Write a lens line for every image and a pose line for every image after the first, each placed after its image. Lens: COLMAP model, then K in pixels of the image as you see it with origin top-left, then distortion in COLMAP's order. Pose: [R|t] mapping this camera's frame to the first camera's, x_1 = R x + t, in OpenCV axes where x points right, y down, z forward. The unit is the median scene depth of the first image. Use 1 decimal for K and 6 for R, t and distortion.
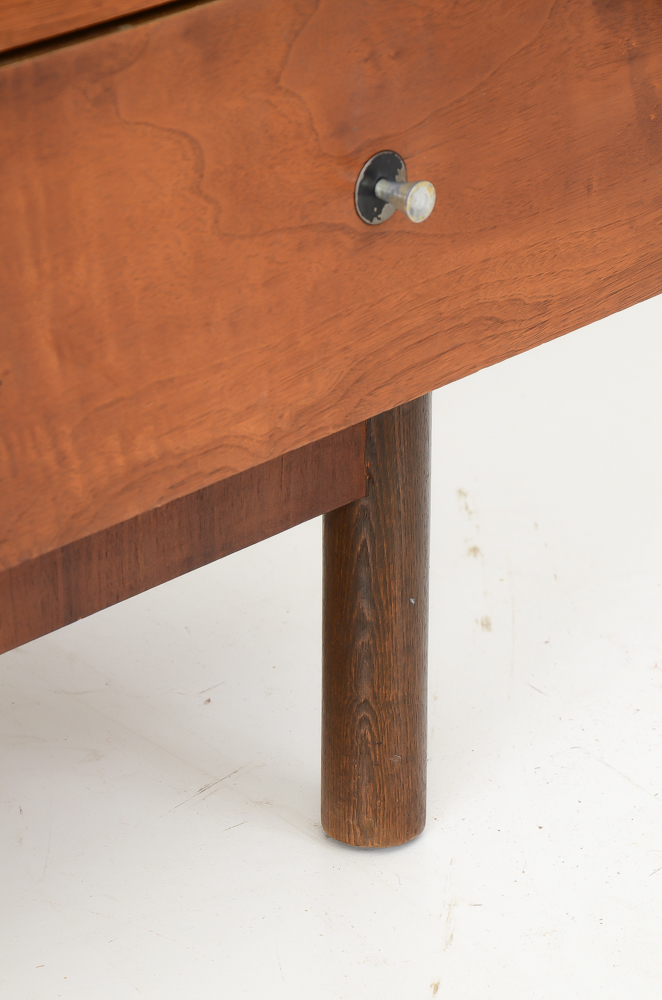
lens RADIAL K [[4074.2, 0, 331.0], [0, 4074.2, 500.0], [0, 0, 1]] dist [1.515382, 0.576975]
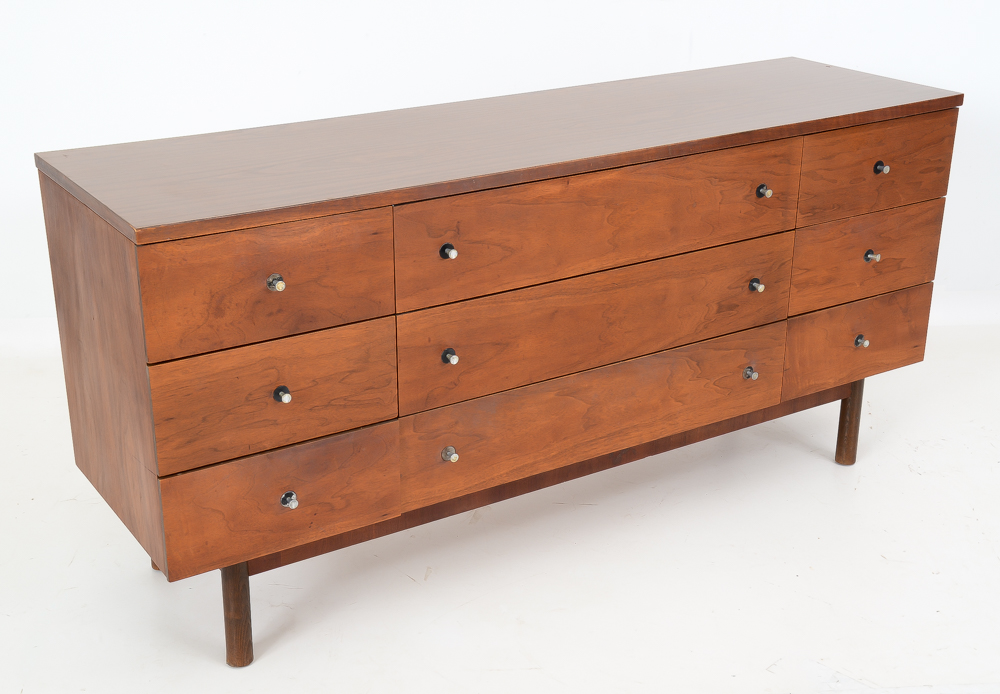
lens RADIAL K [[1410.9, 0, 500.0], [0, 1410.9, 347.0], [0, 0, 1]] dist [0.098569, -0.008986]
pose [[0.971960, 0.088586, -0.217824, -0.041580], [-0.099080, 0.994364, -0.037715, 0.054485], [0.213255, 0.058240, 0.975259, -0.994928]]
